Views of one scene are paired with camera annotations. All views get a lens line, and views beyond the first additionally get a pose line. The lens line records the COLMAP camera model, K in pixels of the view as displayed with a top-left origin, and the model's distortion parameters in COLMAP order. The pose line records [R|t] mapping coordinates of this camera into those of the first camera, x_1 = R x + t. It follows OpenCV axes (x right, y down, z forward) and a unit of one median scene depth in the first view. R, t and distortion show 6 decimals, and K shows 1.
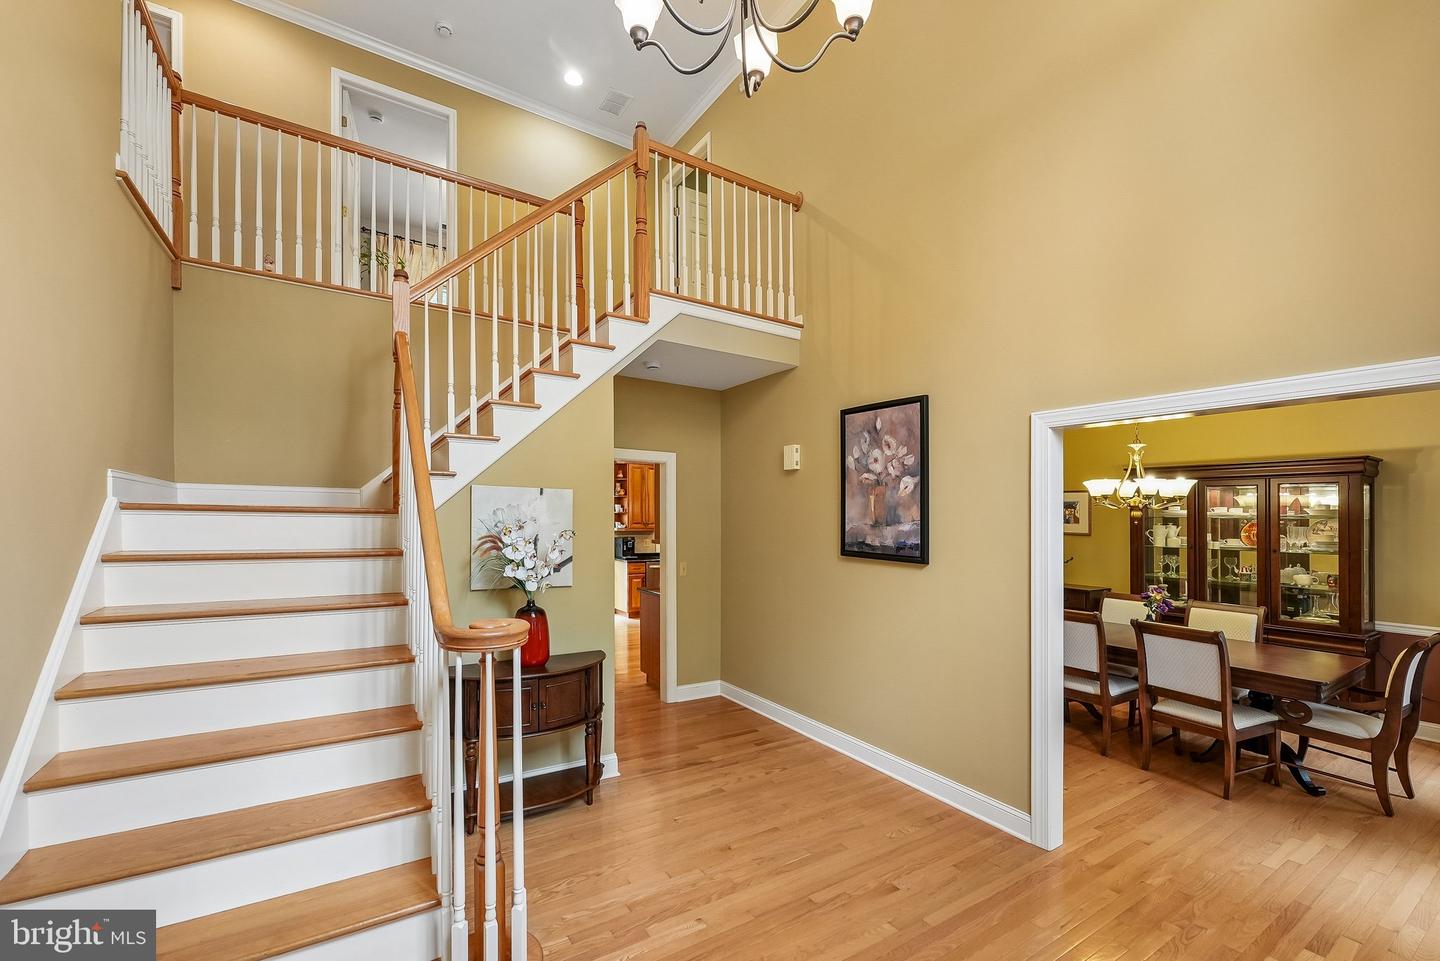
lens RADIAL K [[580.7, 0, 702.8], [0, 580.7, 503.2], [0, 0, 1]] dist [-0.002992, 0.000827]
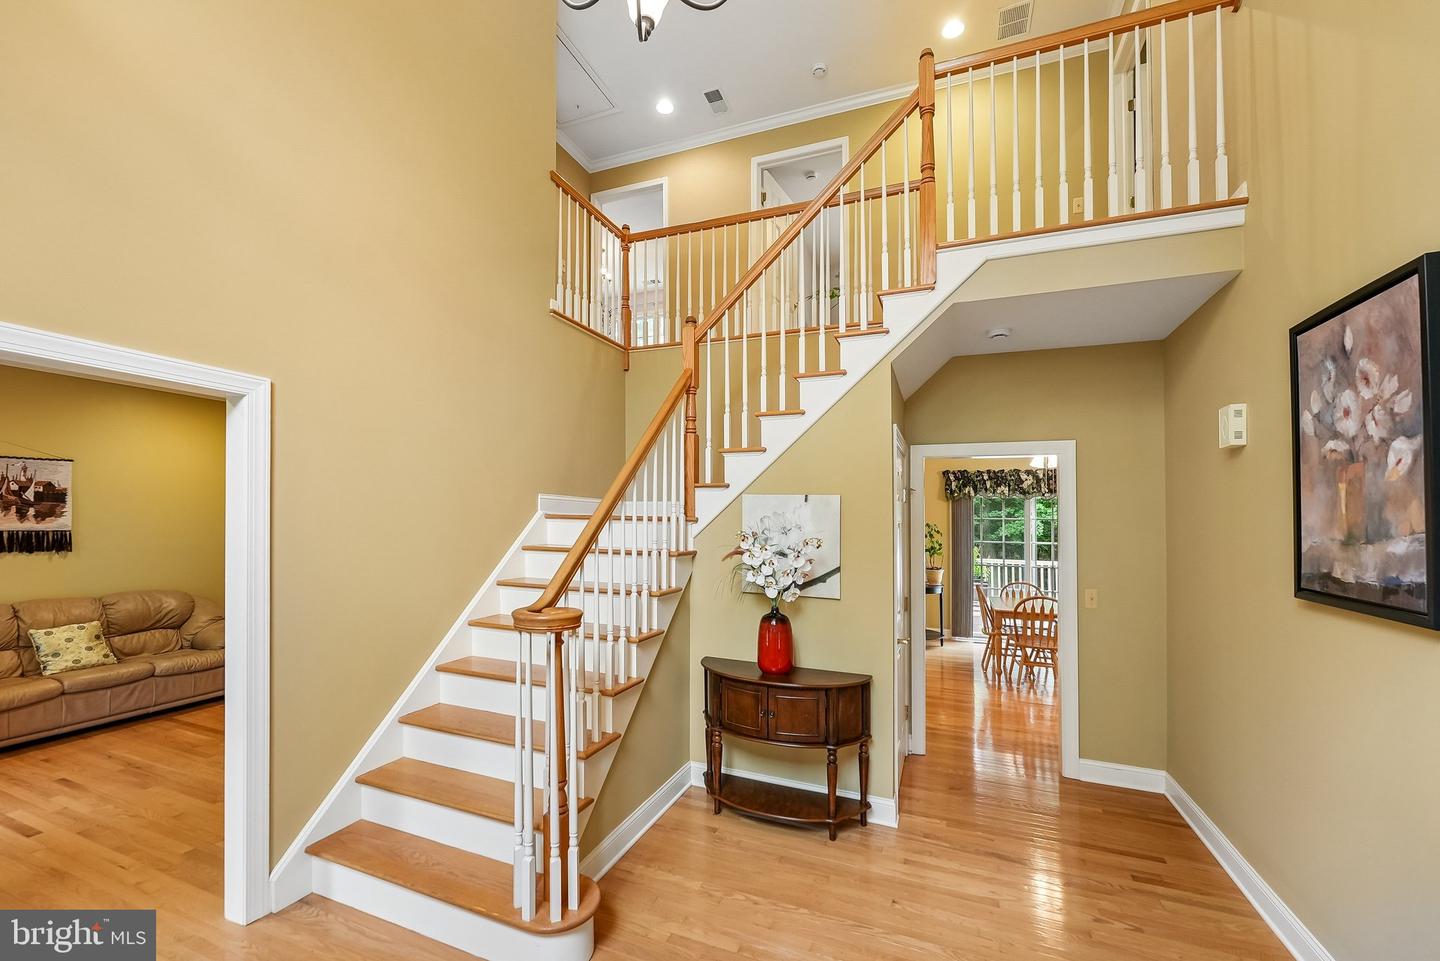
lens RADIAL K [[580.7, 0, 701.3], [0, 580.7, 511.2], [0, 0, 1]] dist [-0.002992, 0.000827]
pose [[0.596239, -0.018137, -0.802602, 0.365040], [0.012156, 0.999834, -0.013564, 0.011483], [0.802715, -0.001669, 0.596360, 0.251529]]
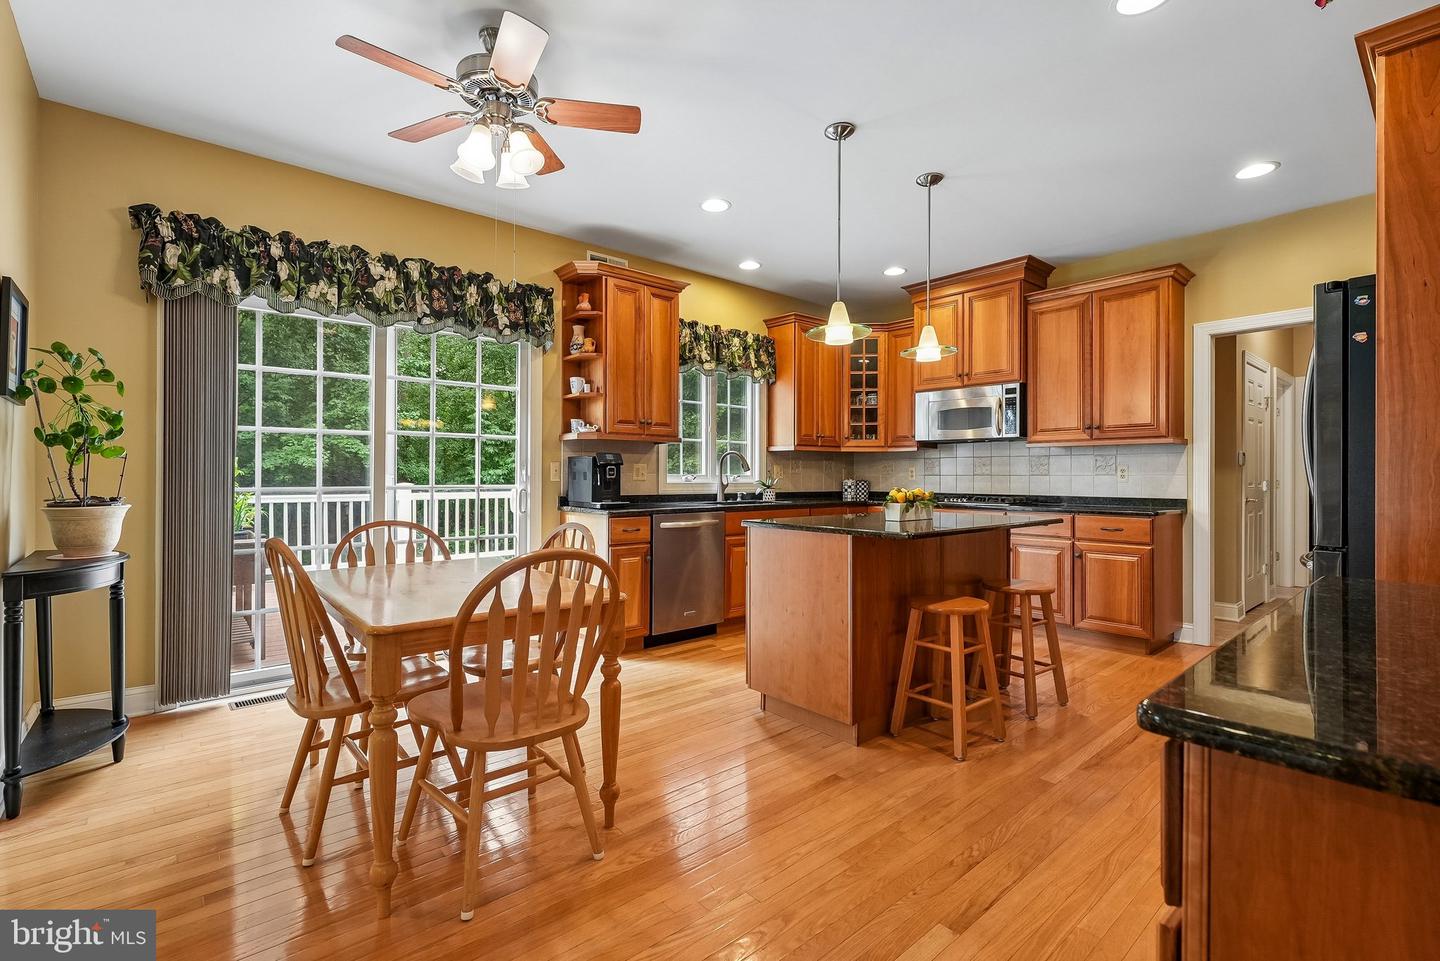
lens RADIAL K [[648.2, 0, 724.4], [0, 648.2, 466.2], [0, 0, 1]] dist [-0.001487, -0.000209]
pose [[0.982921, -0.006842, 0.183902, -0.371158], [0.006126, 0.999971, 0.004462, 0.184603], [-0.183927, -0.003259, 0.982934, 1.532096]]
